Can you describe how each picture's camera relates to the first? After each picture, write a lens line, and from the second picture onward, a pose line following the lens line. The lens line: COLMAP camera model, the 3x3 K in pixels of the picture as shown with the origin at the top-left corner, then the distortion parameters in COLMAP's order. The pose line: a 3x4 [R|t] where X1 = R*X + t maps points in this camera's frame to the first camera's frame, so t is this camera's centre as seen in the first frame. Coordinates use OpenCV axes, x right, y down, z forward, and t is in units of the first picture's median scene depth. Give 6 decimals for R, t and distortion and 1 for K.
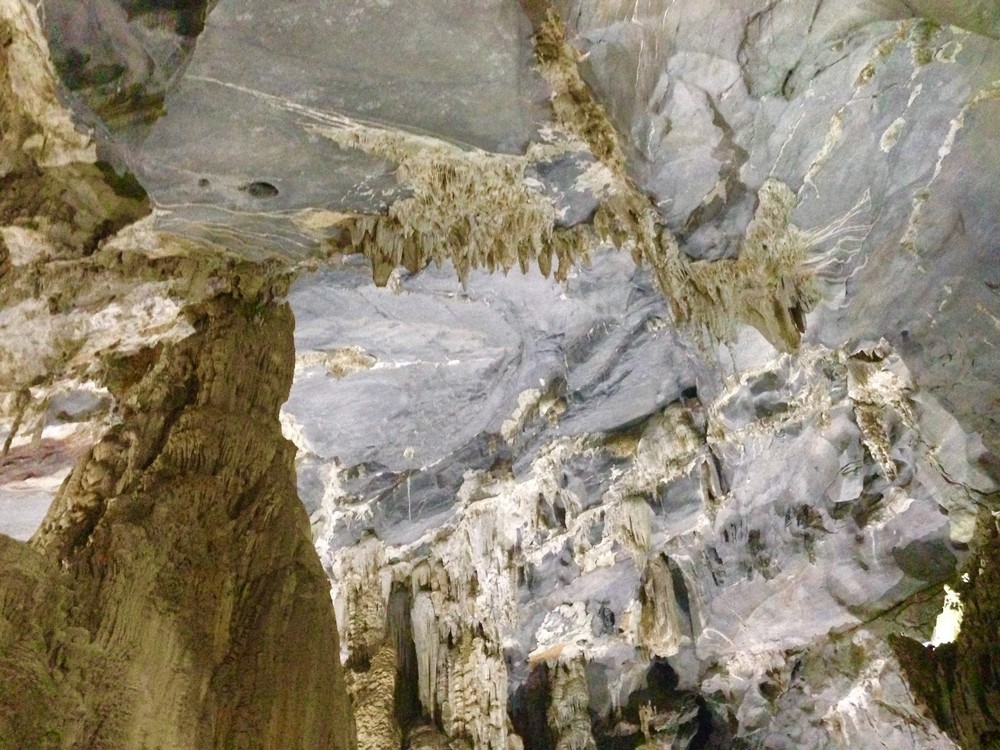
lens RADIAL K [[922.4, 0, 500.0], [0, 922.4, 375.0], [0, 0, 1]] dist [0.059061, 0.000224]
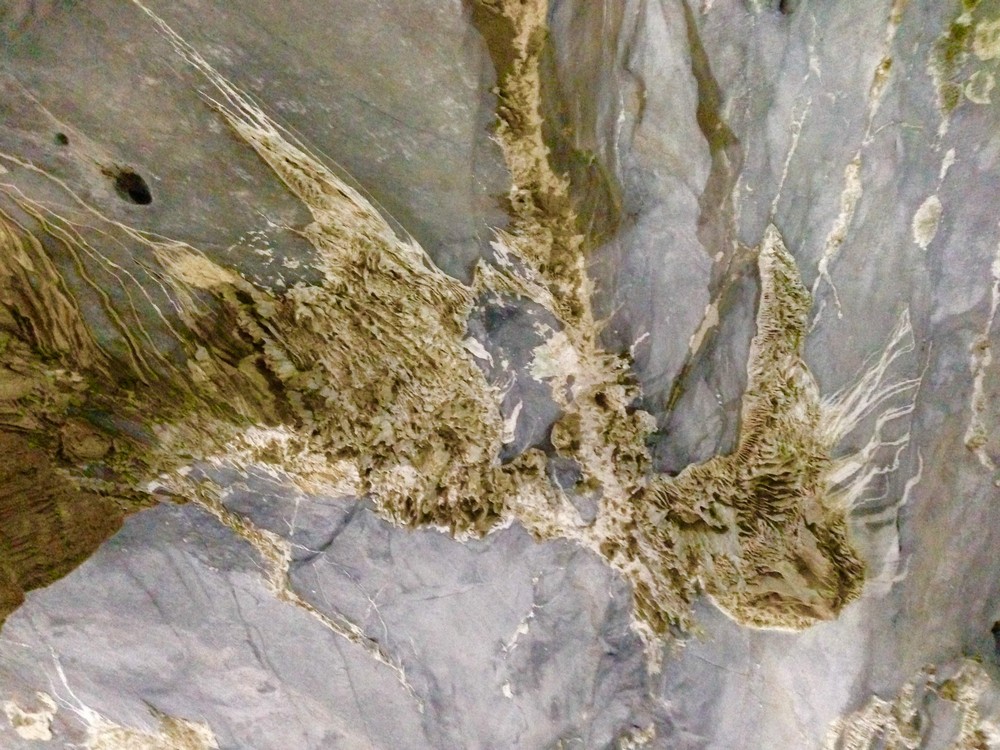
lens RADIAL K [[941.5, 0, 500.0], [0, 941.5, 375.0], [0, 0, 1]] dist [0.103018, -0.099385]
pose [[0.987014, 0.145877, -0.067260, 0.125093], [-0.152416, 0.718231, -0.678907, 0.398781], [-0.050729, 0.680342, 0.731137, 0.469335]]
